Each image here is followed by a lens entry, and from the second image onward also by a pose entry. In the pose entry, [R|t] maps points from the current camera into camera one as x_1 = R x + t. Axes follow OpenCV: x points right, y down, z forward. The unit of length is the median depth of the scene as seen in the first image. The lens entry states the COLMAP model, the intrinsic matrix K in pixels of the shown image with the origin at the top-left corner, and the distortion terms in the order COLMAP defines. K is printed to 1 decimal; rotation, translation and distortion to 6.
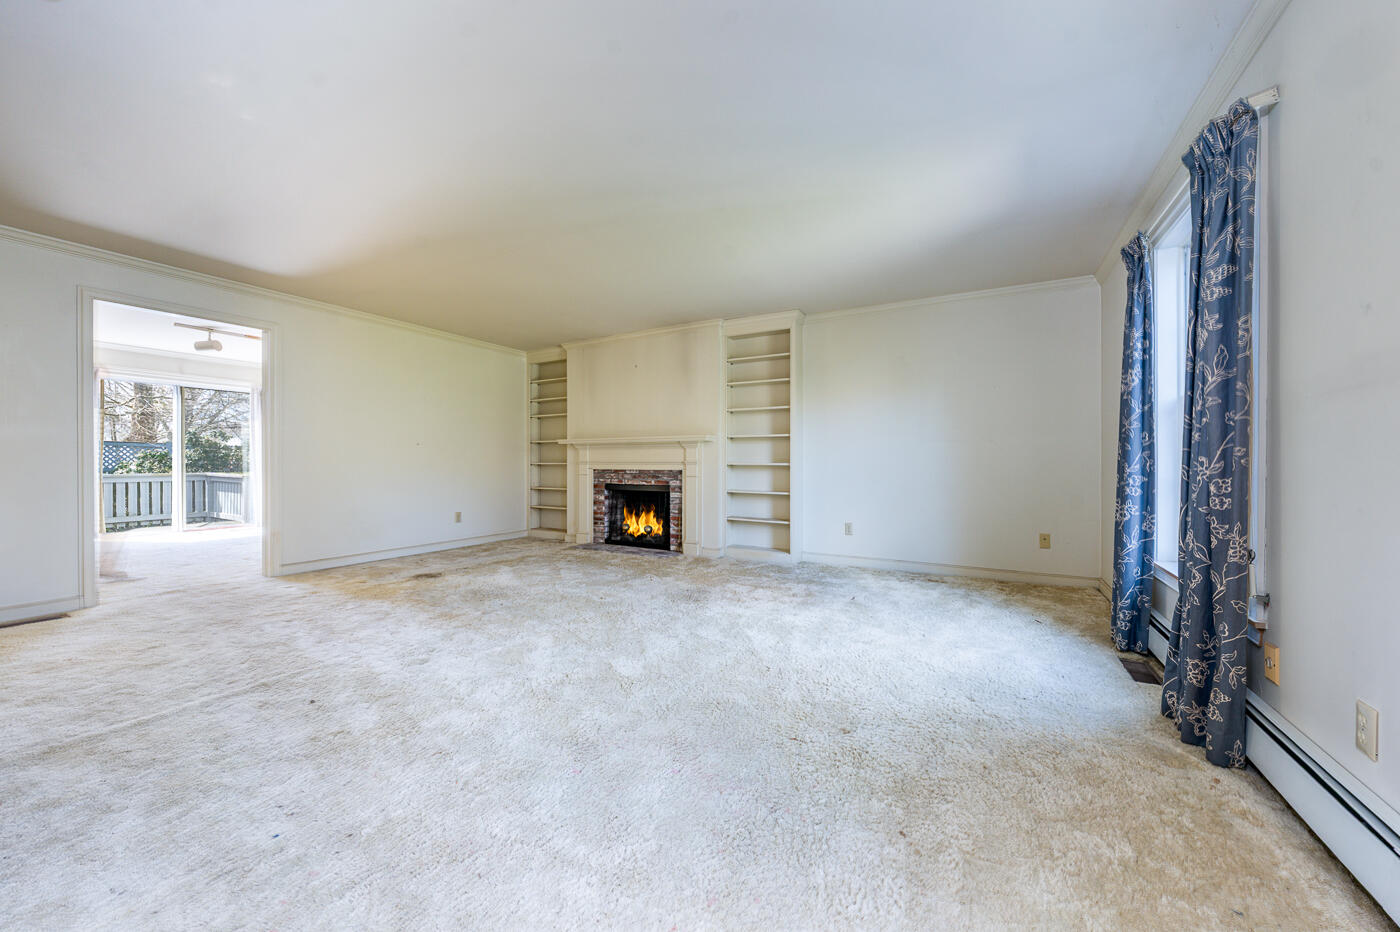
lens RADIAL K [[491.7, 0, 714.6], [0, 491.7, 464.6], [0, 0, 1]] dist [-0.002404, -0.000131]
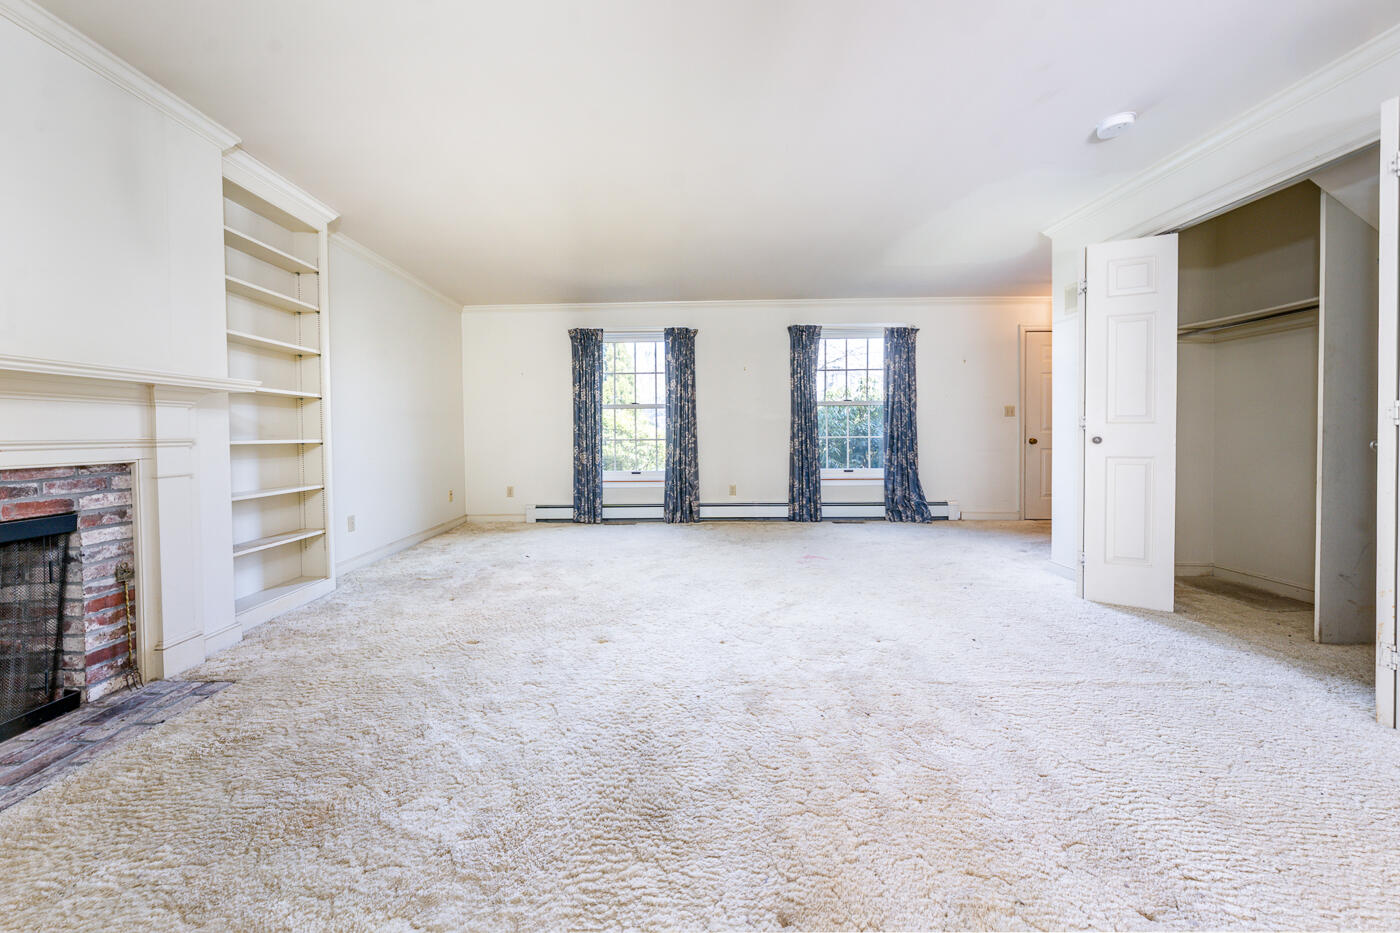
lens RADIAL K [[491.7, 0, 674.7], [0, 491.7, 441.8], [0, 0, 1]] dist [-0.002404, -0.000131]
pose [[-0.465223, -0.008427, 0.885153, -0.532504], [0.018321, 0.999649, 0.019146, -0.003196], [-0.885004, 0.025124, -0.464906, 0.743461]]
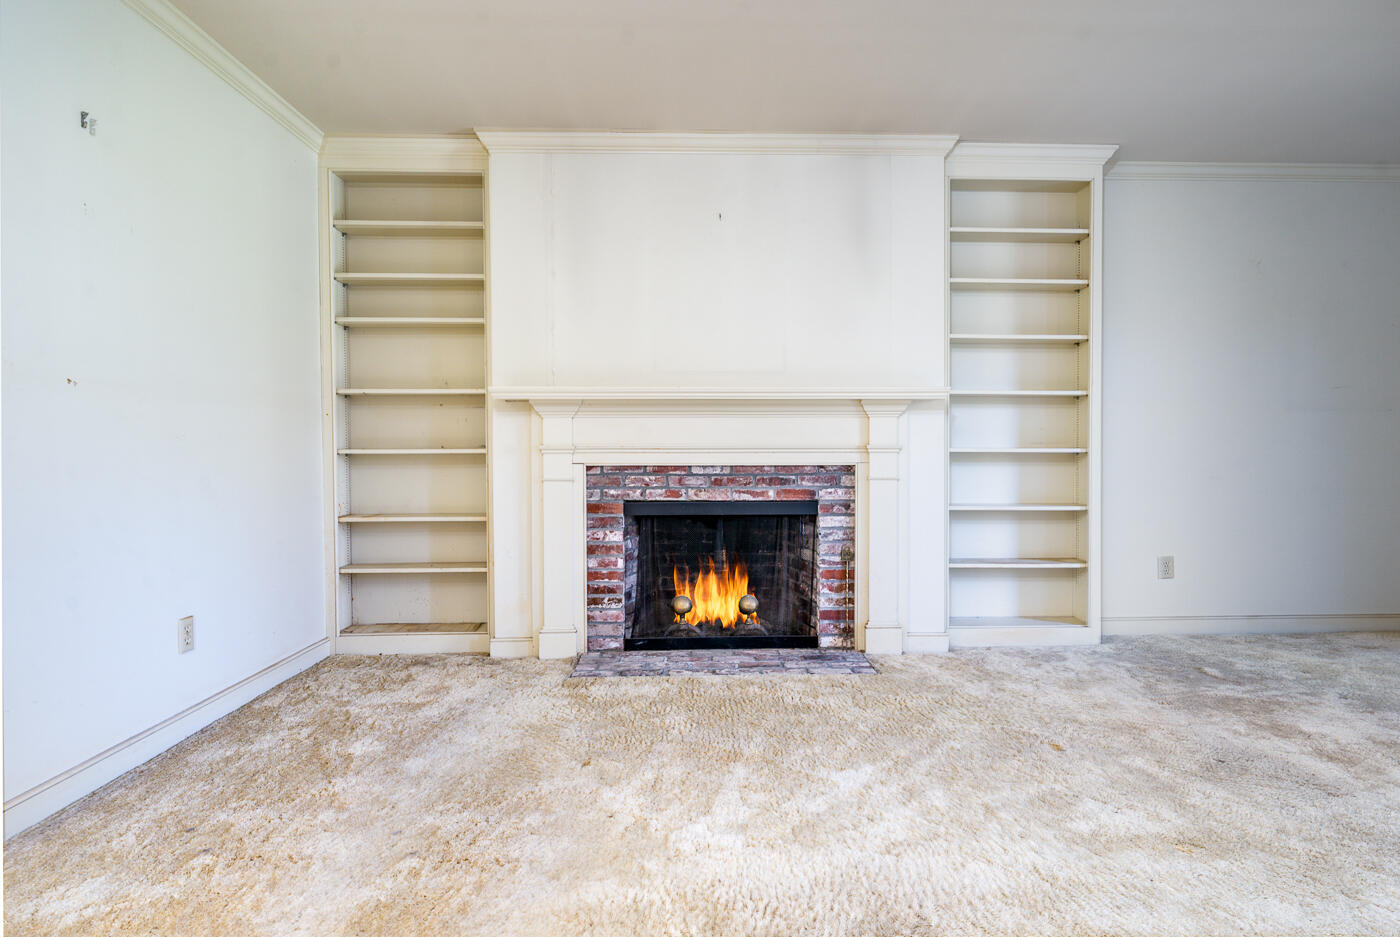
lens RADIAL K [[729.4, 0, 706.0], [0, 729.4, 465.9], [0, 0, 1]] dist [0.003713, -0.000308]
pose [[0.858423, -0.011974, 0.512803, -0.475301], [0.005475, 0.999884, 0.014183, 0.002172], [-0.512914, -0.009368, 0.858389, 0.461997]]
